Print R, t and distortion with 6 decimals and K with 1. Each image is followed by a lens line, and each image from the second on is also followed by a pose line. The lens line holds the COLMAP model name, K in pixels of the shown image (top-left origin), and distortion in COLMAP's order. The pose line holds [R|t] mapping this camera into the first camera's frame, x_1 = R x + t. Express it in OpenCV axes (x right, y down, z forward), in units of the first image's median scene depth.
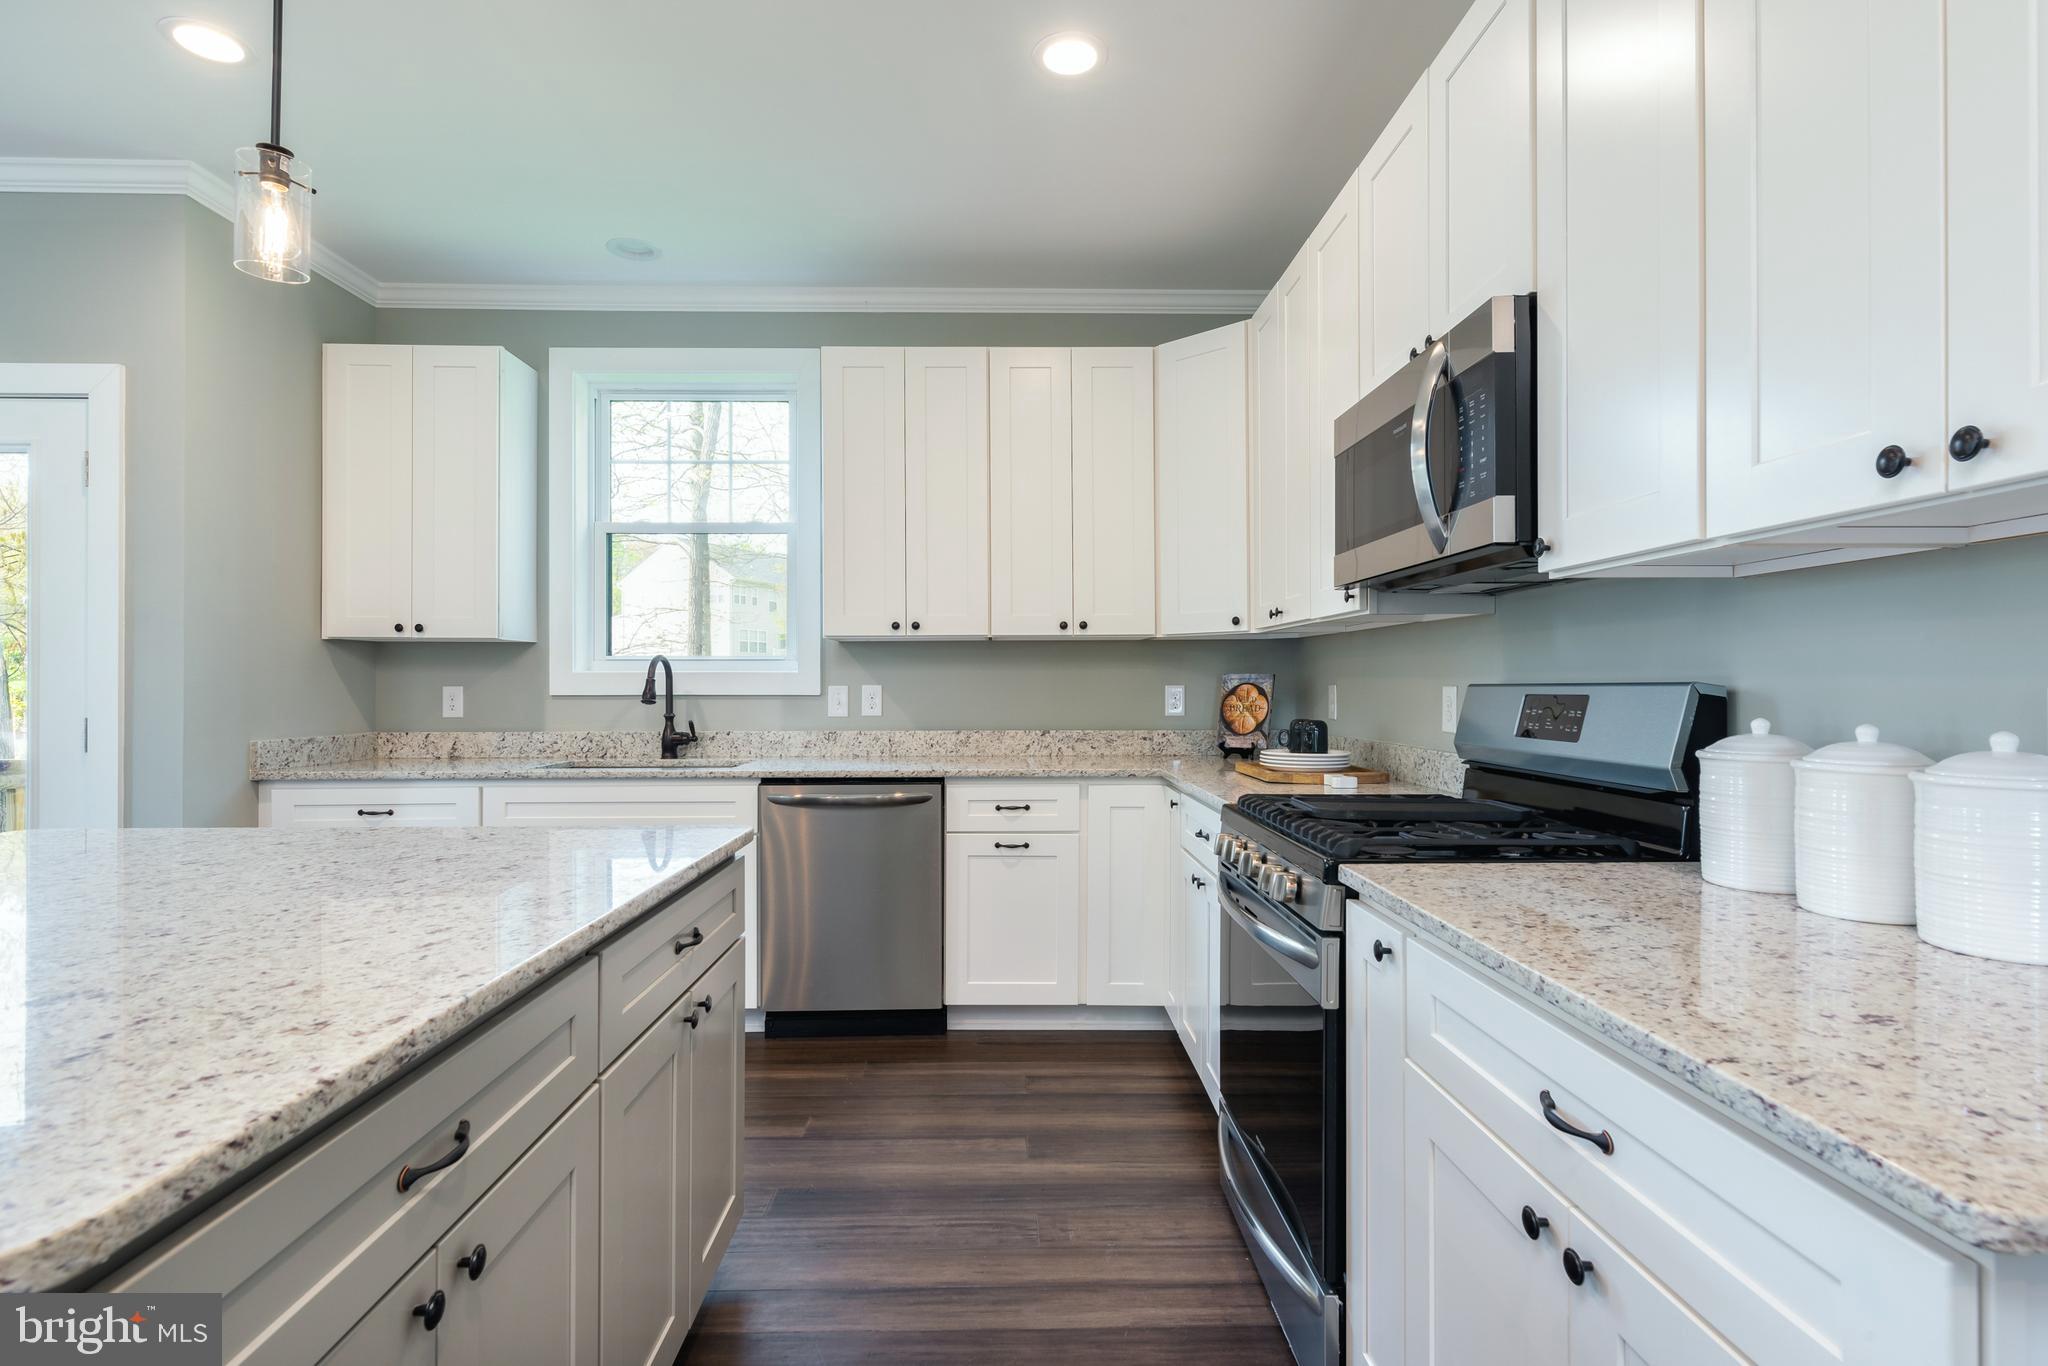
lens RADIAL K [[992.1, 0, 1028.5], [0, 992.1, 678.9], [0, 0, 1]] dist [-0.000501, -0.000775]
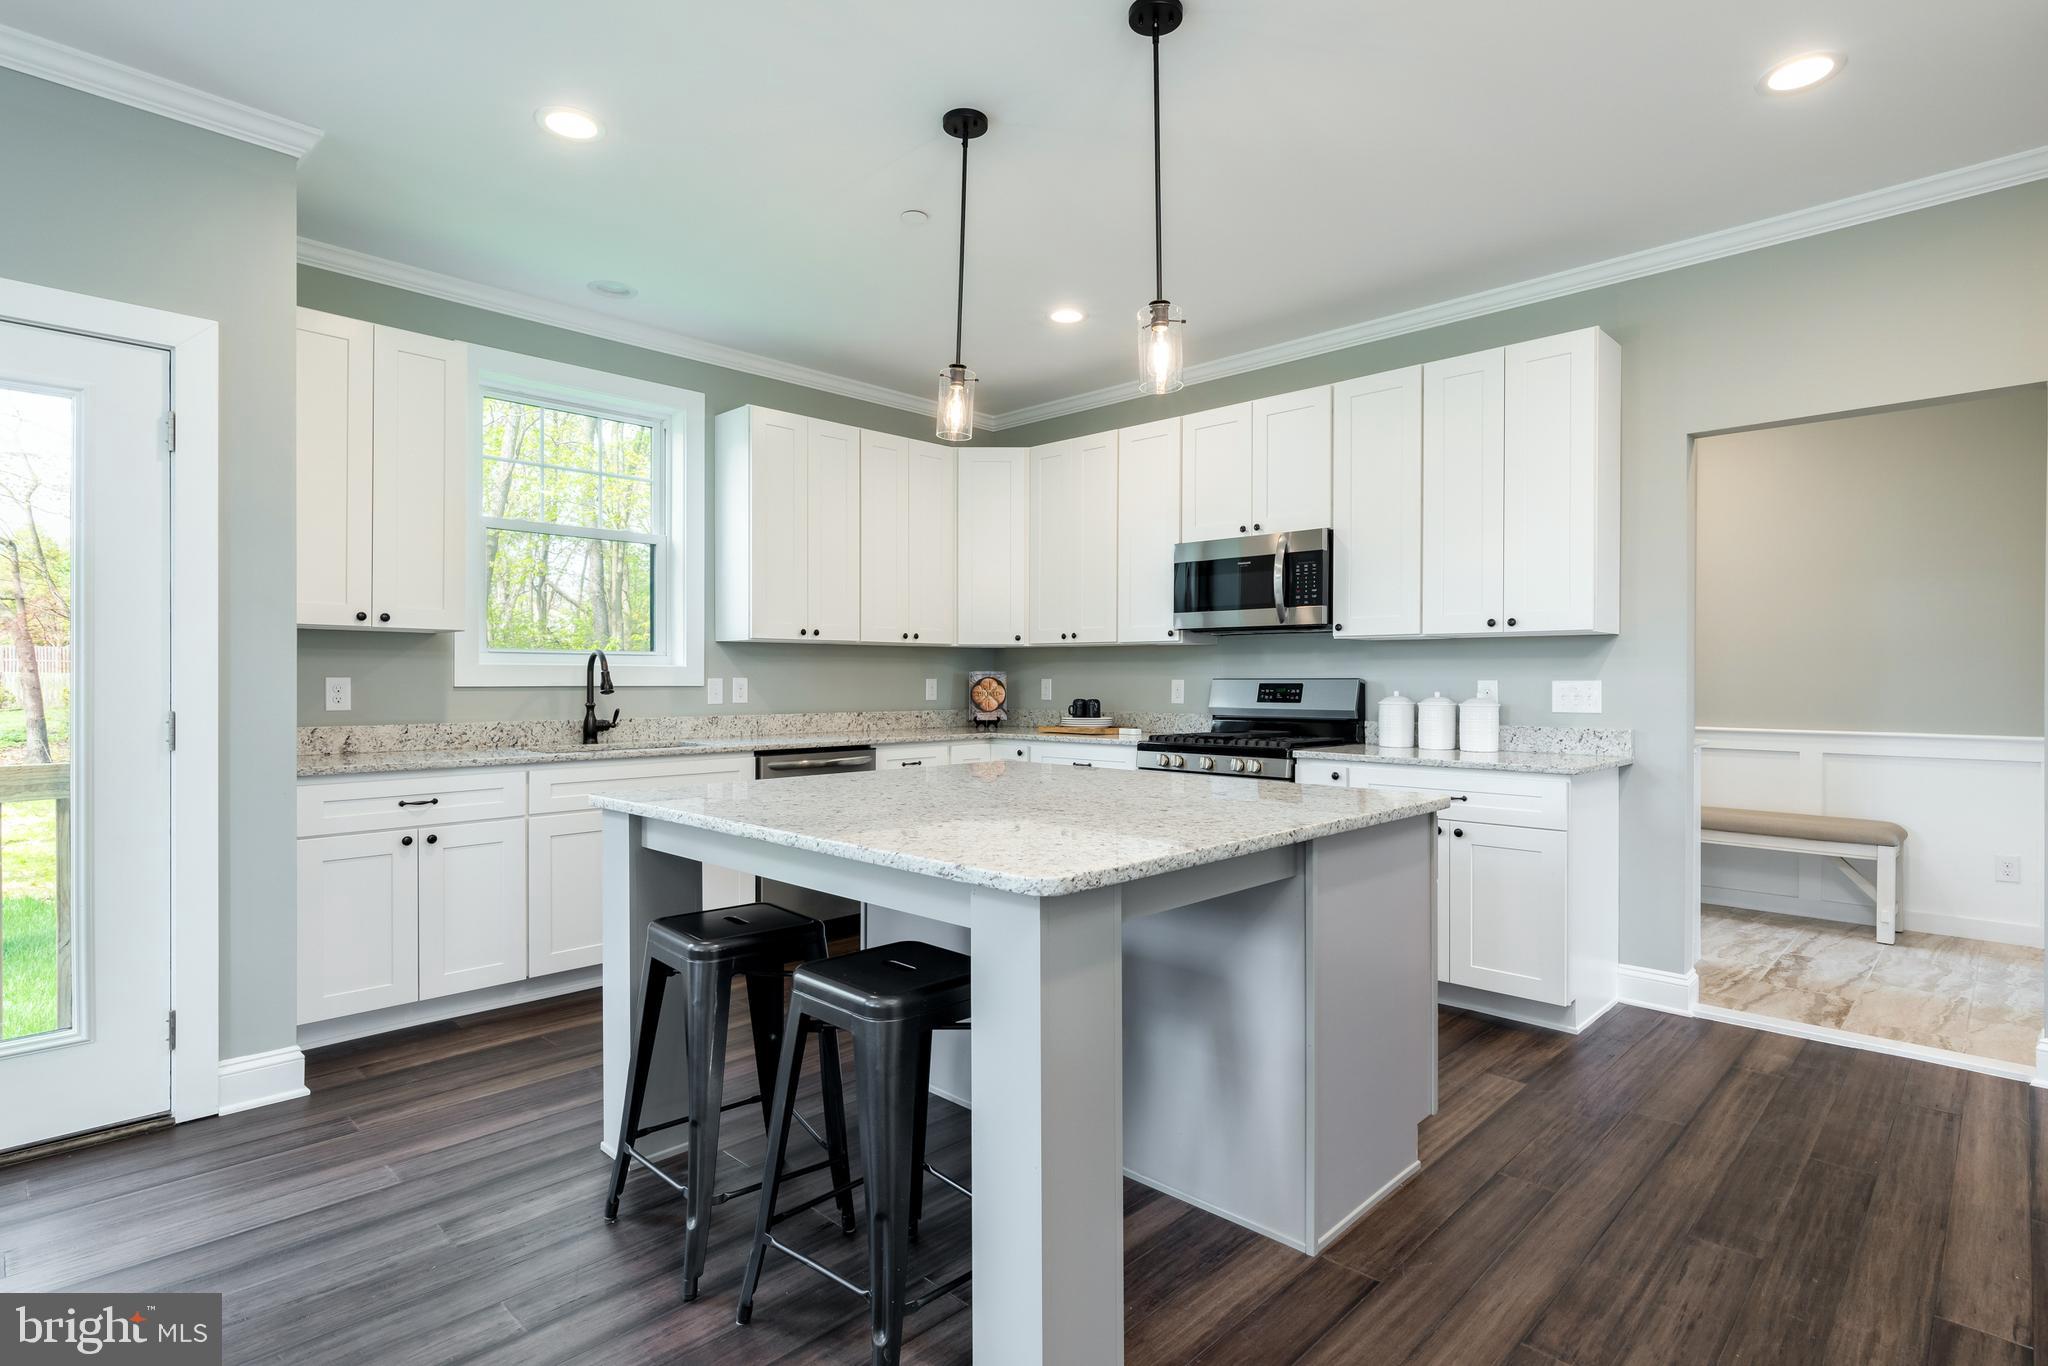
lens RADIAL K [[992.1, 0, 1027.1], [0, 992.1, 686.7], [0, 0, 1]] dist [-0.000501, -0.000775]
pose [[0.714584, -0.002109, 0.699546, -0.840622], [-0.007139, 0.999921, 0.010307, 0.002089], [-0.699513, -0.012360, 0.714513, -0.137974]]
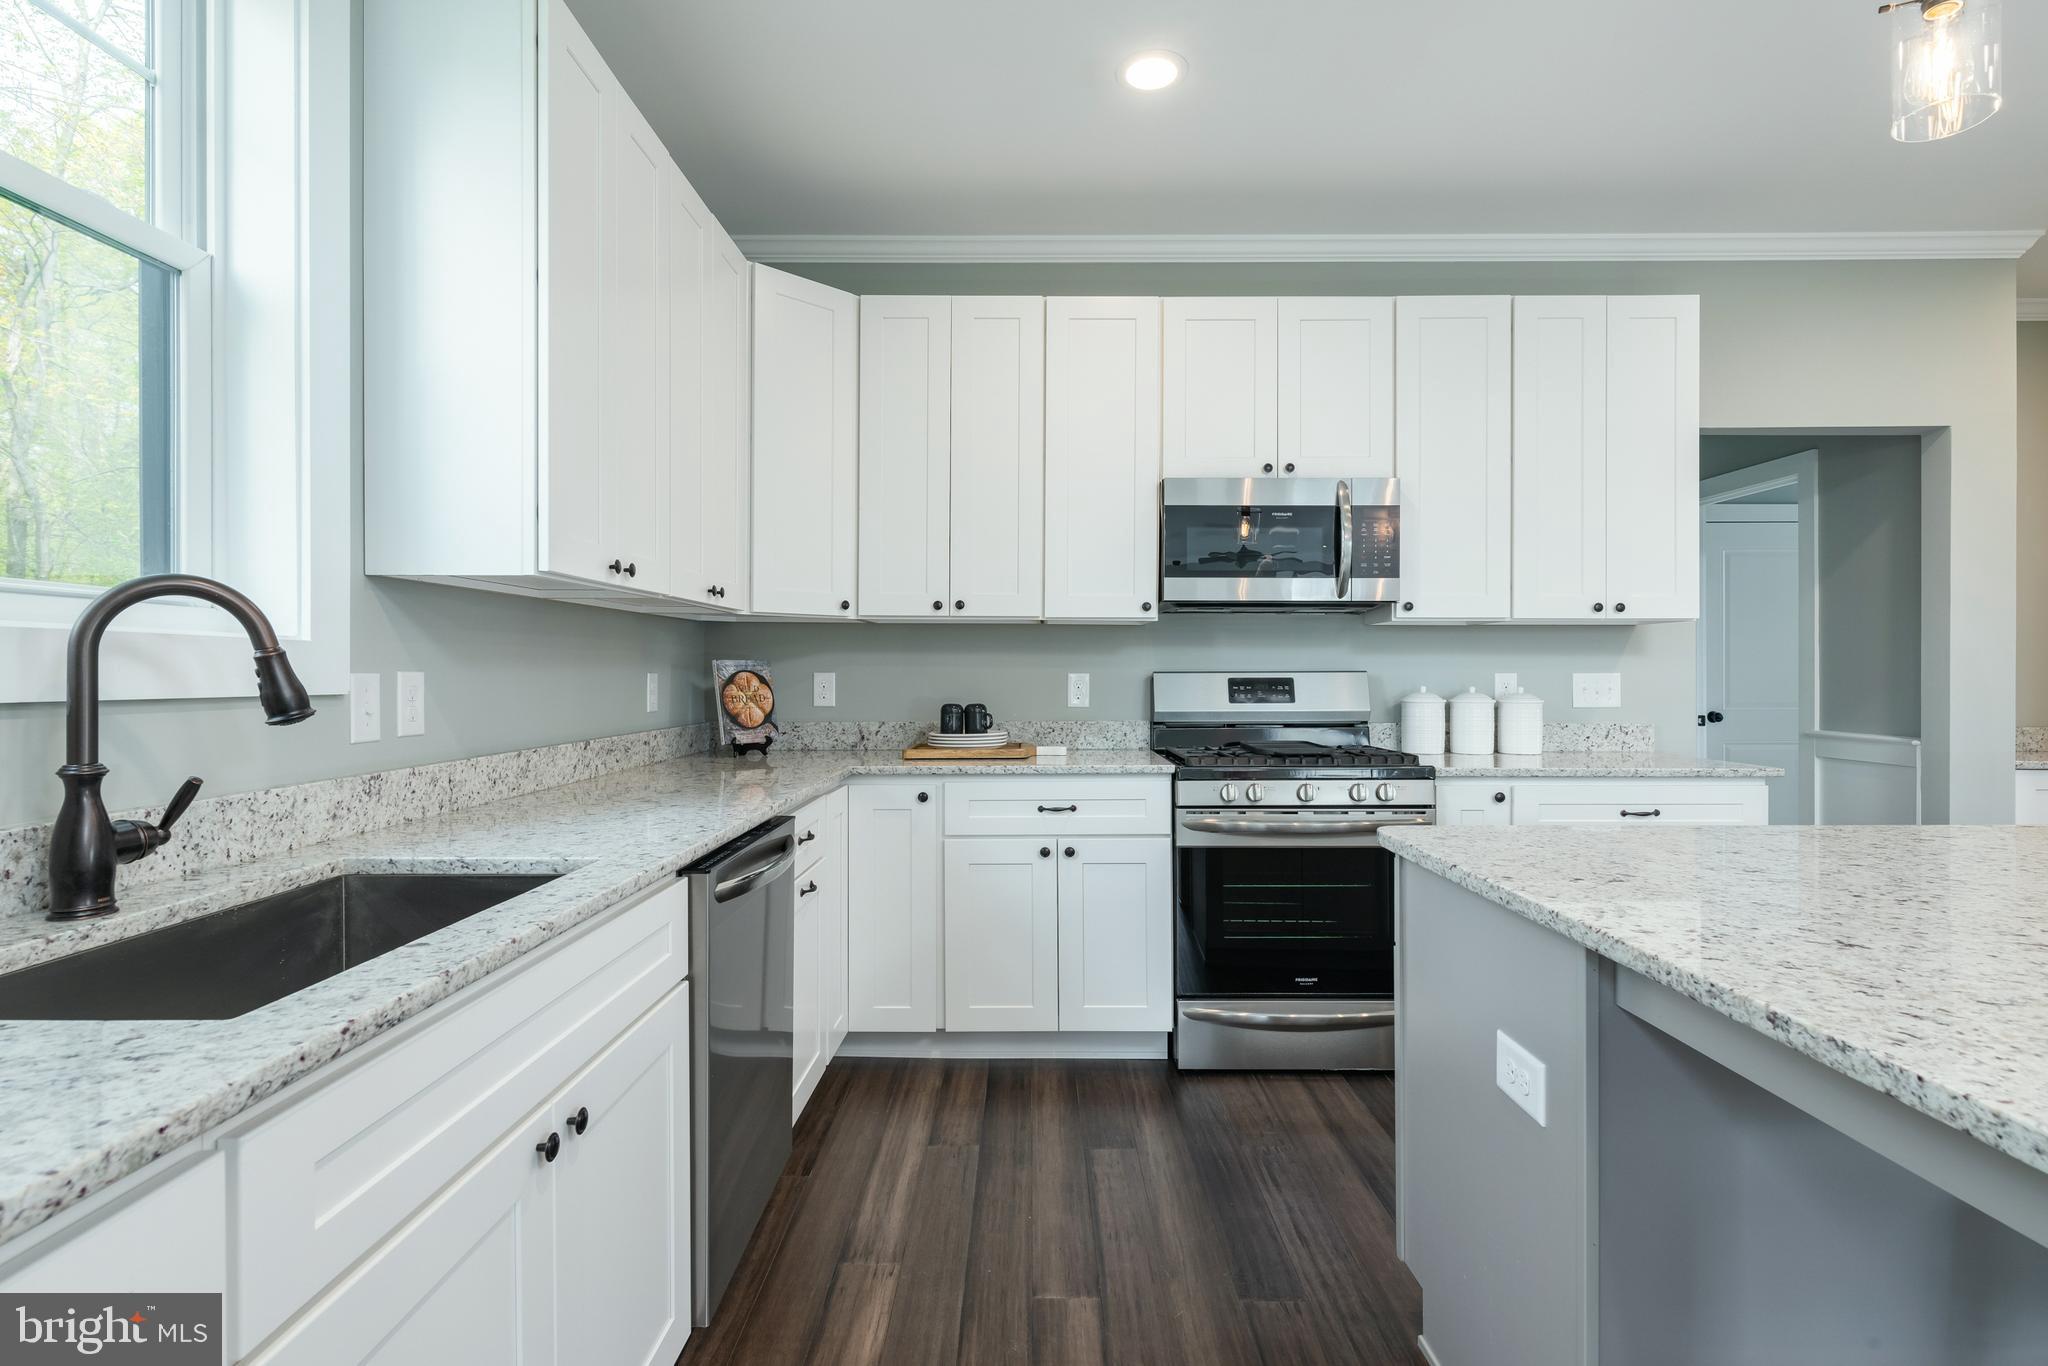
lens RADIAL K [[992.1, 0, 1011.6], [0, 992.1, 674.3], [0, 0, 1]] dist [-0.000501, -0.000775]
pose [[0.038177, 0.000271, 0.999271, -0.694675], [-0.005214, 0.999986, -0.000072, 0.006630], [-0.999257, -0.005208, 0.038178, 0.757672]]
